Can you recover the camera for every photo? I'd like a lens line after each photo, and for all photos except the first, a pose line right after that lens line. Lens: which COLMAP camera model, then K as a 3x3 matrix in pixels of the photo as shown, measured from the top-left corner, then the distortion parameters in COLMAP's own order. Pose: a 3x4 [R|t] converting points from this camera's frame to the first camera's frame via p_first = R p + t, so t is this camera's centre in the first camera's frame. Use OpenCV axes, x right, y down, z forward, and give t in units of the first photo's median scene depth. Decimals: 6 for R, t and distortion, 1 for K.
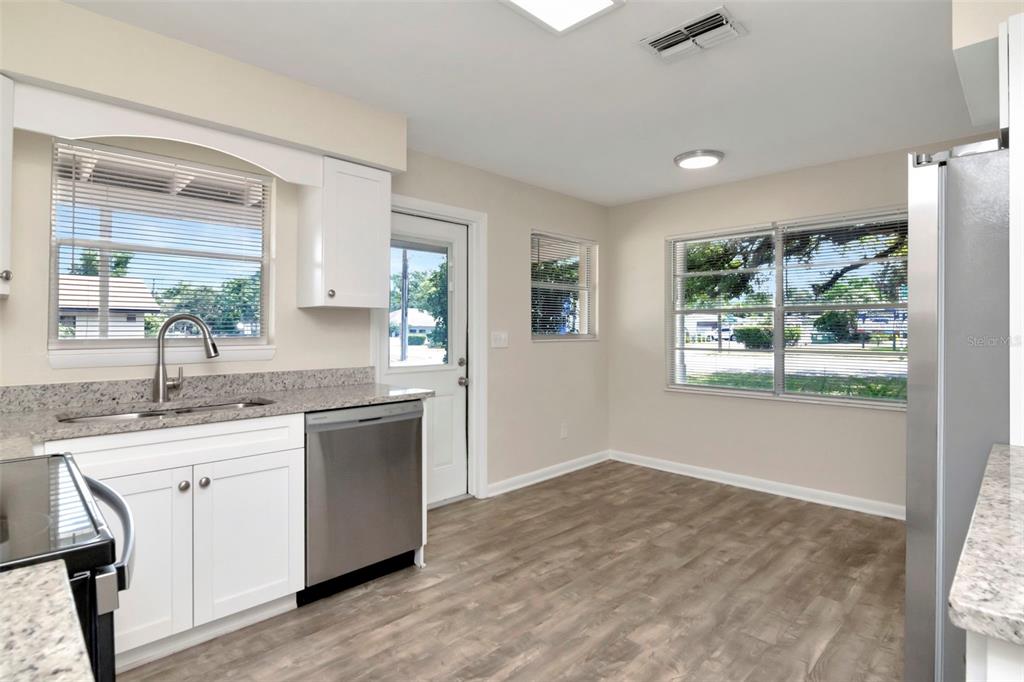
lens RADIAL K [[526.8, 0, 515.1], [0, 526.8, 327.2], [0, 0, 1]] dist [-0.003138, -0.000850]
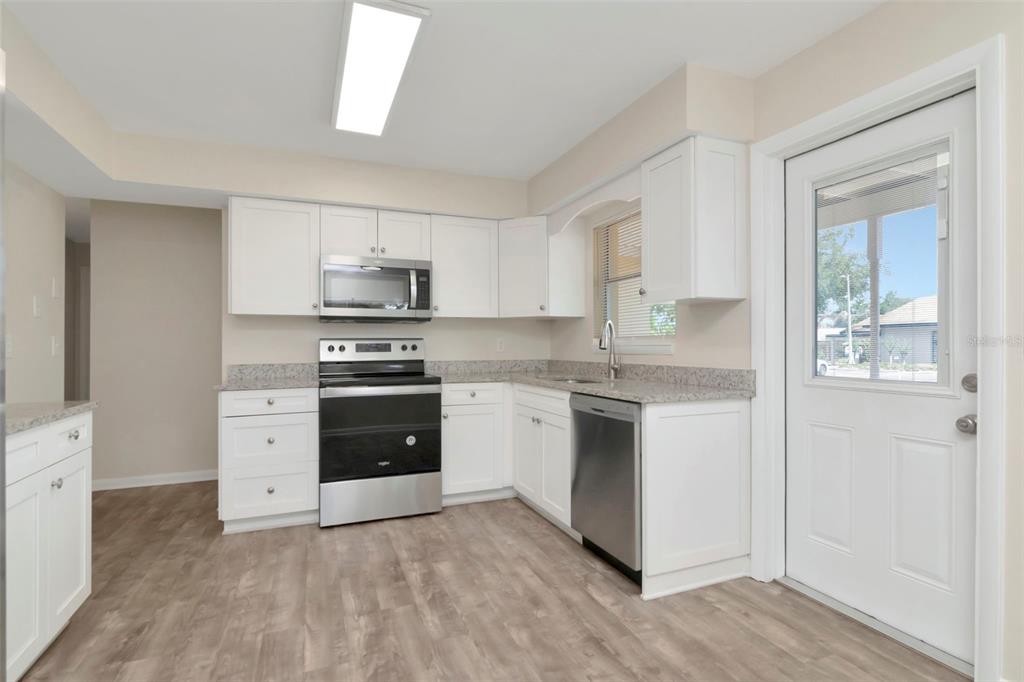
lens RADIAL K [[491.5, 0, 513.8], [0, 491.5, 336.6], [0, 0, 1]] dist [0.017190, -0.002847]
pose [[-0.373622, -0.014971, -0.927460, 0.748955], [0.010793, 0.999732, -0.020486, 0.047708], [0.927518, -0.017665, -0.373360, 1.266226]]
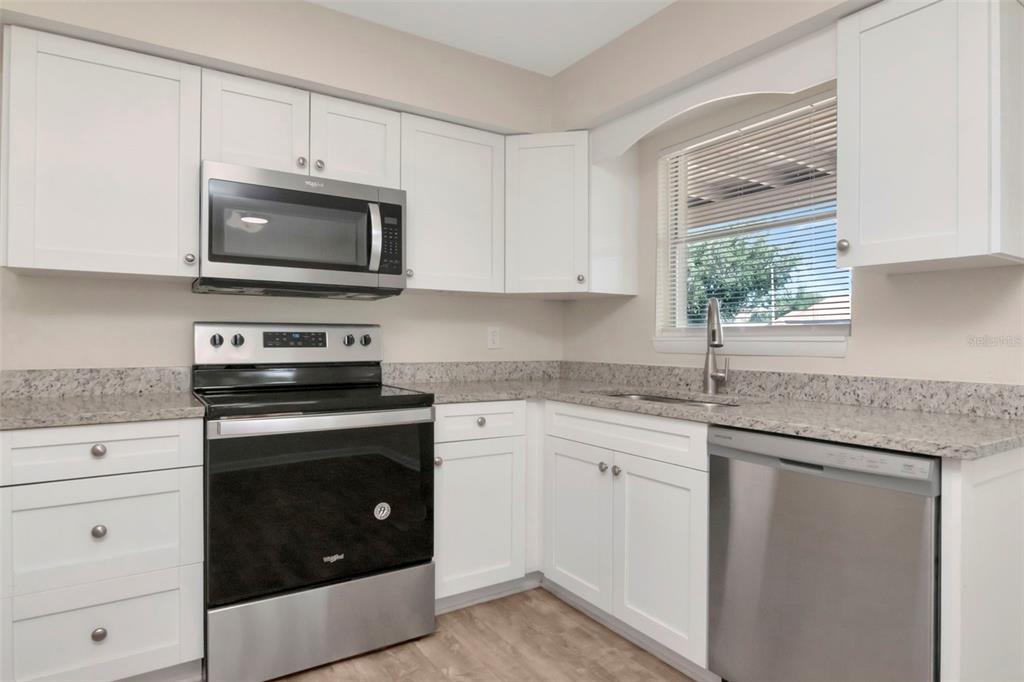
lens RADIAL K [[576.3, 0, 513.4], [0, 576.3, 334.9], [0, 0, 1]] dist [0.003005, -0.003524]
pose [[-0.189828, -0.007611, -0.981788, 0.405412], [-0.000345, 0.999970, -0.007685, 0.045195], [0.981817, -0.001120, -0.189825, 0.847941]]
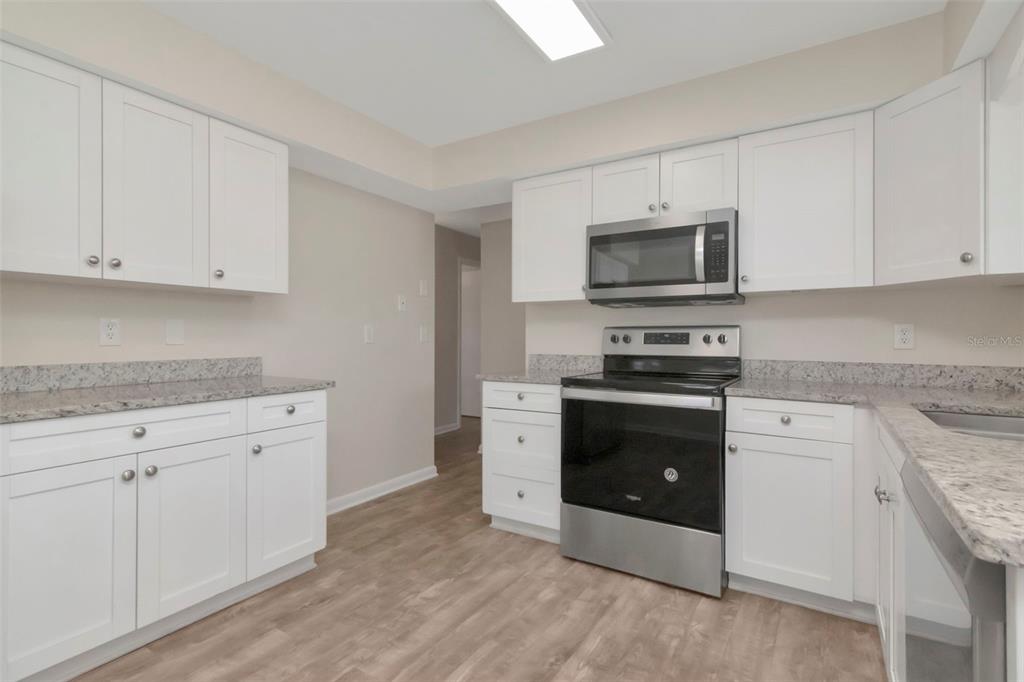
lens RADIAL K [[491.5, 0, 519.6], [0, 491.5, 330.0], [0, 0, 1]] dist [0.017190, -0.002847]
pose [[-0.966554, -0.006521, -0.256380, 0.105492], [-0.001591, 0.999810, -0.019432, 0.049035], [0.256458, -0.018374, -0.966381, 1.320571]]
